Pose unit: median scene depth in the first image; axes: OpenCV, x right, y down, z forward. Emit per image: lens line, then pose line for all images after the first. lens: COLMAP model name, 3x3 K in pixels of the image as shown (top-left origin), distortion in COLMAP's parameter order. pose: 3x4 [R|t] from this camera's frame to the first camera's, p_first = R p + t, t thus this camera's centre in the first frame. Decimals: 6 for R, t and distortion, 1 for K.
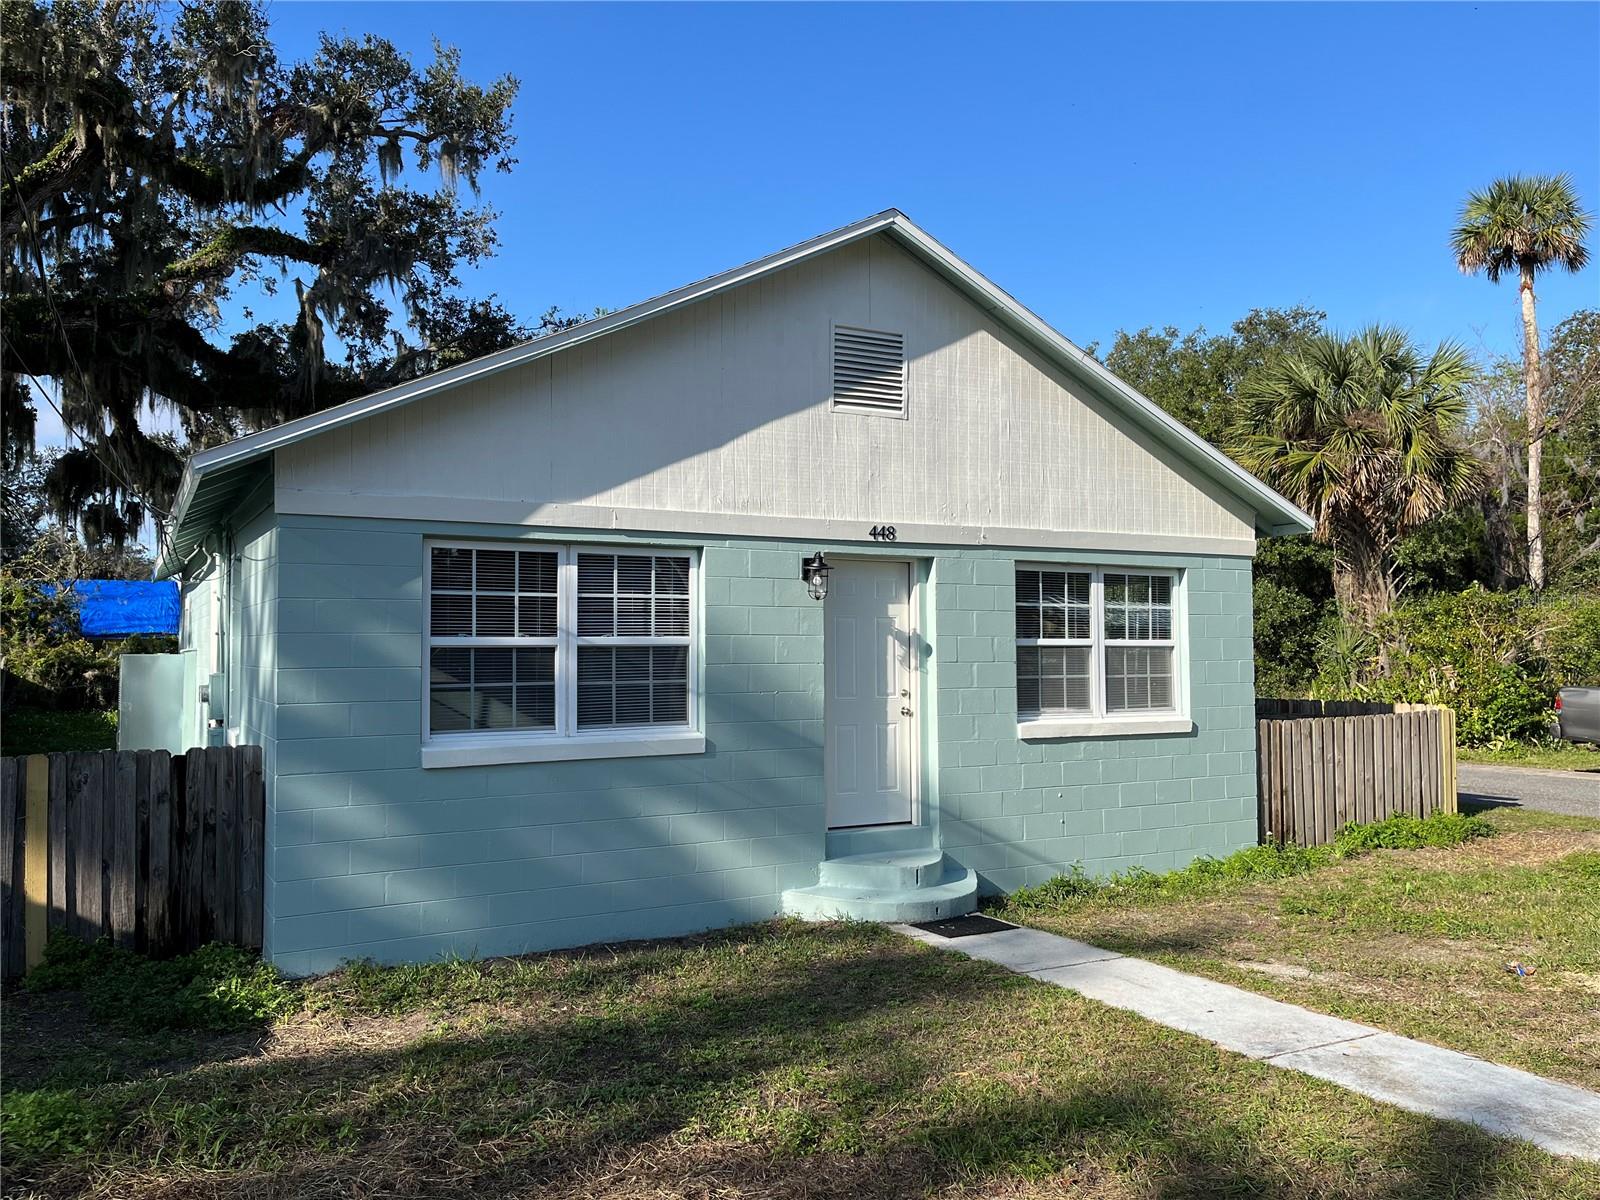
lens RADIAL K [[1239.2, 0, 798.0], [0, 1239.2, 595.0], [0, 0, 1]] dist [0.058497, -0.058939]
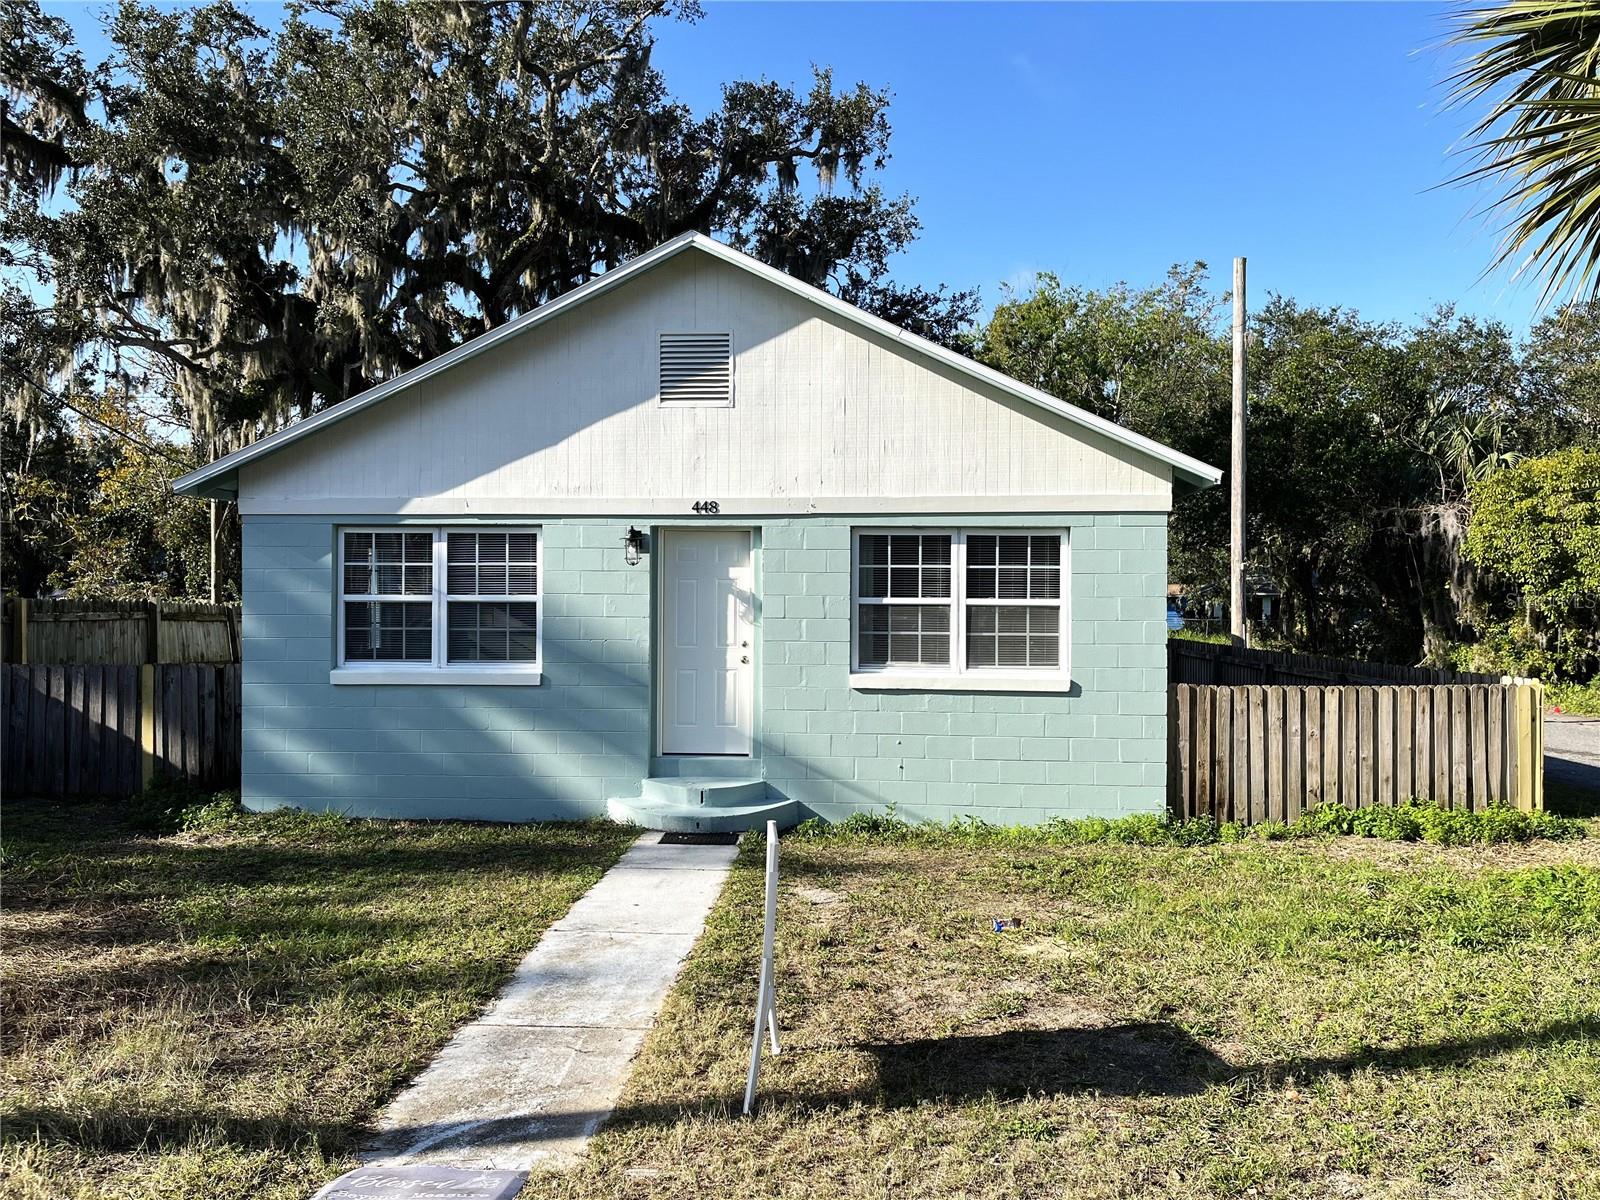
lens RADIAL K [[1239.2, 0, 792.0], [0, 1239.2, 611.1], [0, 0, 1]] dist [0.058497, -0.058939]
pose [[0.839459, 0.011386, -0.543303, 0.762867], [0.016153, 0.998816, 0.045891, -0.004301], [0.543183, -0.047300, 0.838281, 0.054452]]
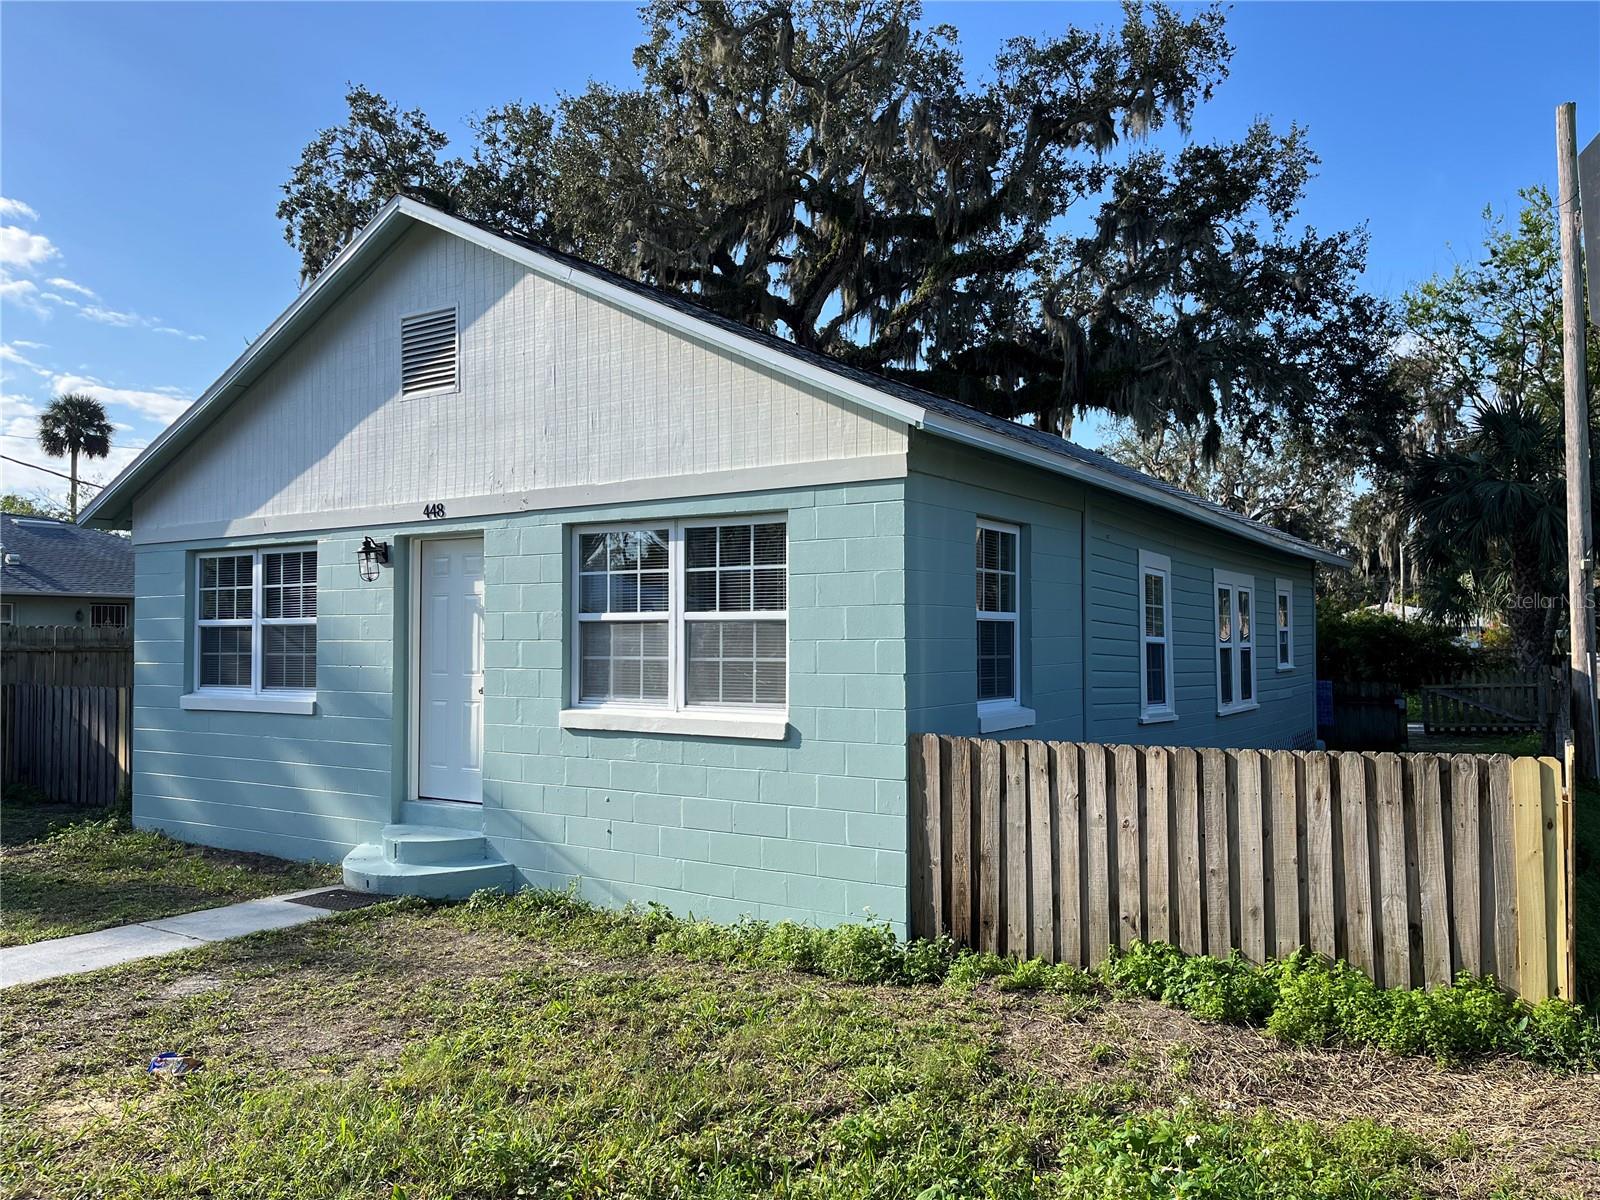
lens RADIAL K [[1239.2, 0, 787.5], [0, 1239.2, 599.2], [0, 0, 1]] dist [0.058497, -0.058939]
pose [[0.450602, -0.025486, -0.892361, 1.080239], [0.040610, 0.999143, -0.008029, 0.040453], [0.891801, -0.032621, 0.451251, 0.782874]]
